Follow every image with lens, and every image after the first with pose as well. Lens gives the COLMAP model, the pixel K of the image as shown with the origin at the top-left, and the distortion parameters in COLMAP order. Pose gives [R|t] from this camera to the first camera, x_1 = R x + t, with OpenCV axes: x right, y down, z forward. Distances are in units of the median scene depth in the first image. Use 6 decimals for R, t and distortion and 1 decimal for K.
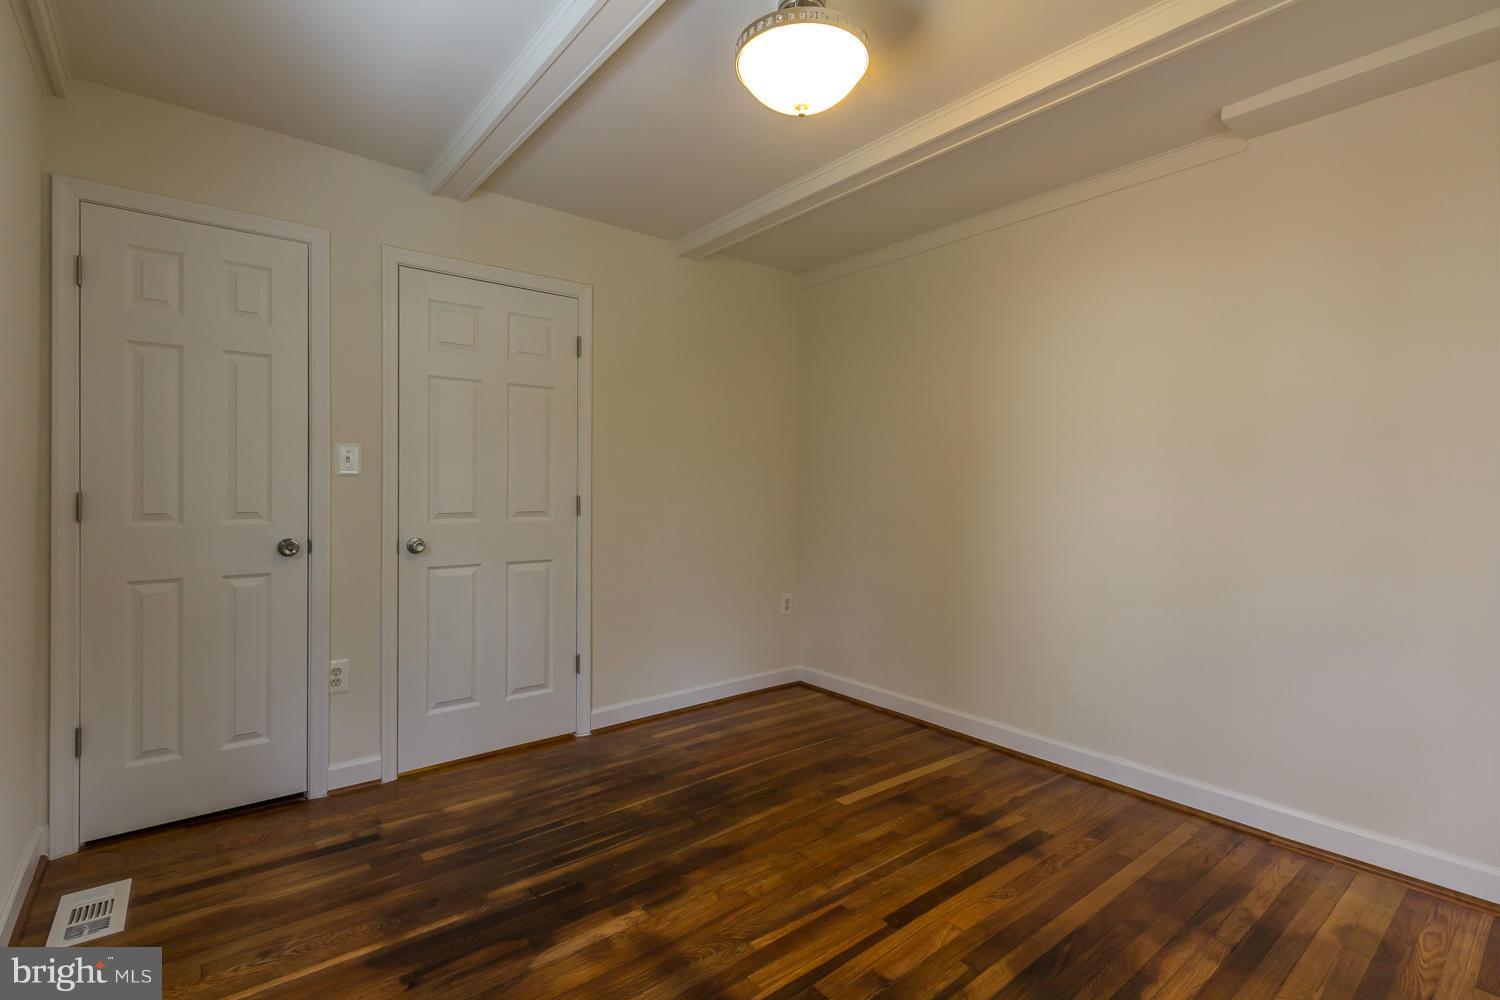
lens RADIAL K [[690.9, 0, 749.3], [0, 690.9, 491.2], [0, 0, 1]] dist [0.012152, -0.007052]
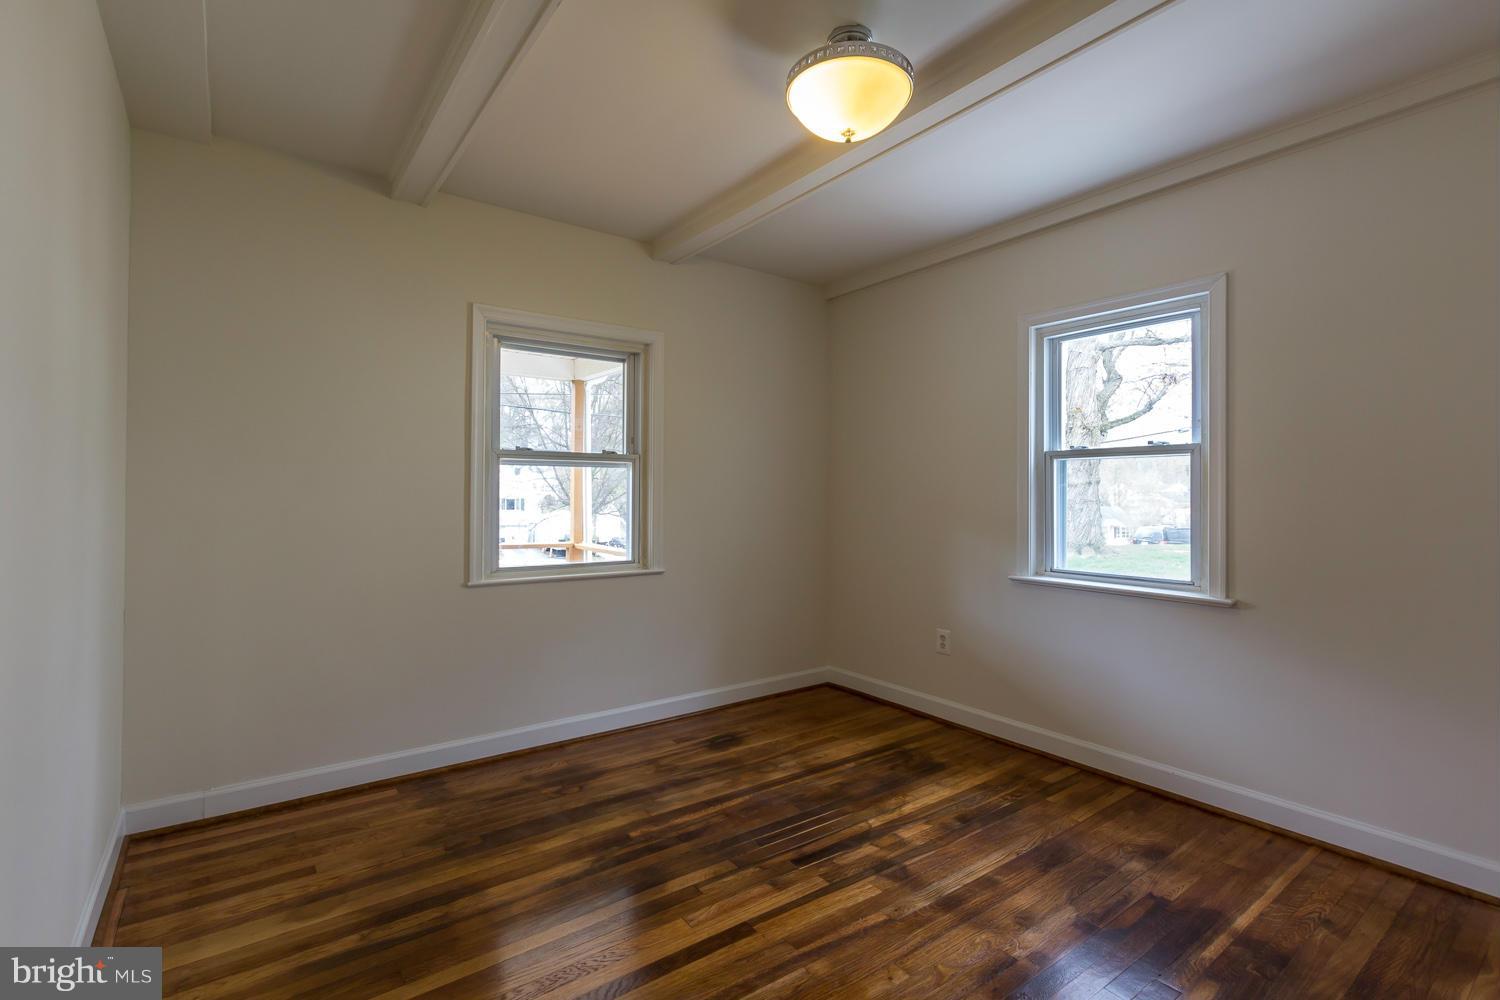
lens RADIAL K [[690.9, 0, 749.3], [0, 690.9, 491.2], [0, 0, 1]] dist [0.012152, -0.007052]
pose [[-0.999194, -0.013068, 0.037942, 0.178430], [-0.013161, 0.999911, -0.002204, -0.004020], [-0.037910, -0.002702, -0.999278, 2.037913]]
